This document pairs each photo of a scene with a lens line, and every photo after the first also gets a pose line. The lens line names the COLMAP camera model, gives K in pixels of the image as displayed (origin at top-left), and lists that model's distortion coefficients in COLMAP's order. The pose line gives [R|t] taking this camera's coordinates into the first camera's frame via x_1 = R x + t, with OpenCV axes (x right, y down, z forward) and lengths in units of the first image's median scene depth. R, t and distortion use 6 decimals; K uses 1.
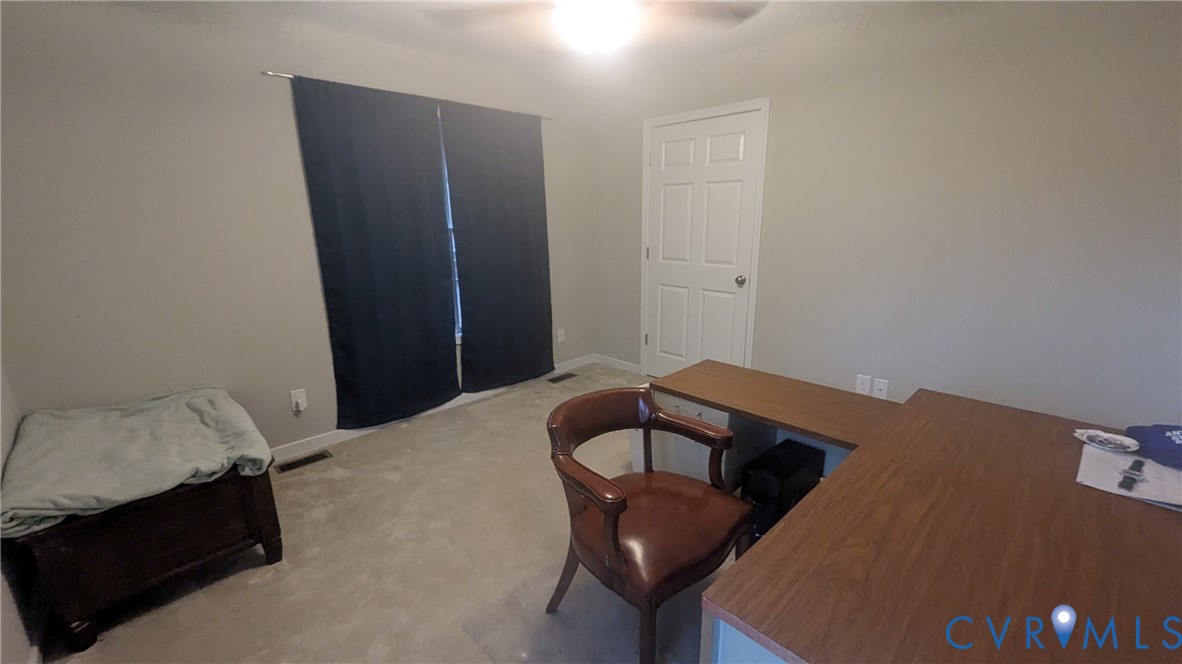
lens RADIAL K [[485.5, 0, 591.0], [0, 485.5, 332.0], [0, 0, 1]] dist [0.000137, -0.000043]
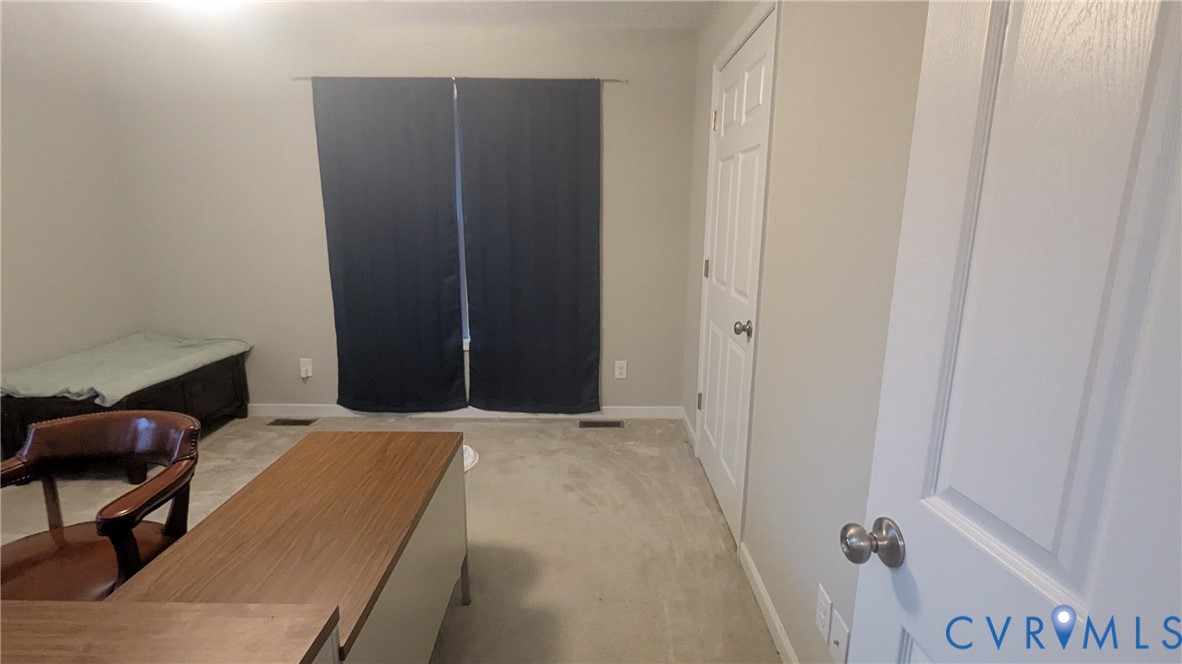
lens RADIAL K [[563.0, 0, 588.4], [0, 563.0, 338.6], [0, 0, 1]] dist [0.001763, -0.000041]
pose [[0.705663, 0.170859, -0.687639, 1.462731], [-0.183262, 0.981479, 0.055805, -0.233900], [0.684438, 0.086638, 0.723905, 0.997207]]
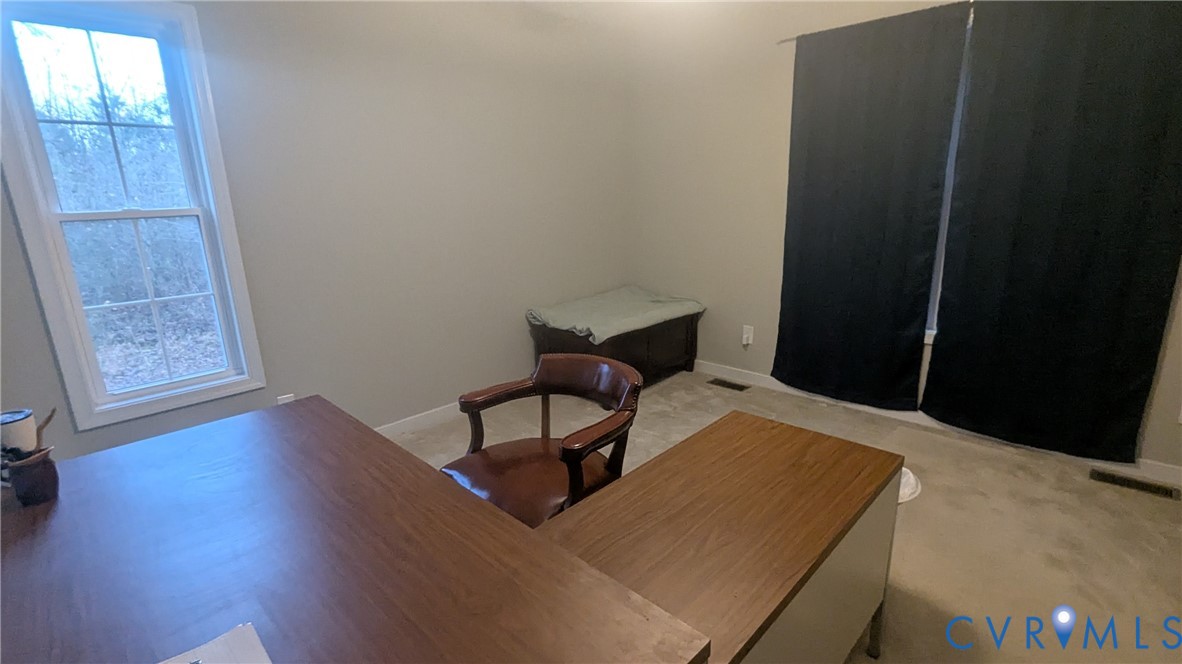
lens RADIAL K [[563.0, 0, 588.4], [0, 563.0, 338.6], [0, 0, 1]] dist [0.001763, -0.000041]
pose [[0.014840, 0.276109, -0.961012, 1.326064], [-0.207752, 0.940994, 0.267150, -0.255417], [0.978069, 0.195688, 0.071326, 1.075341]]
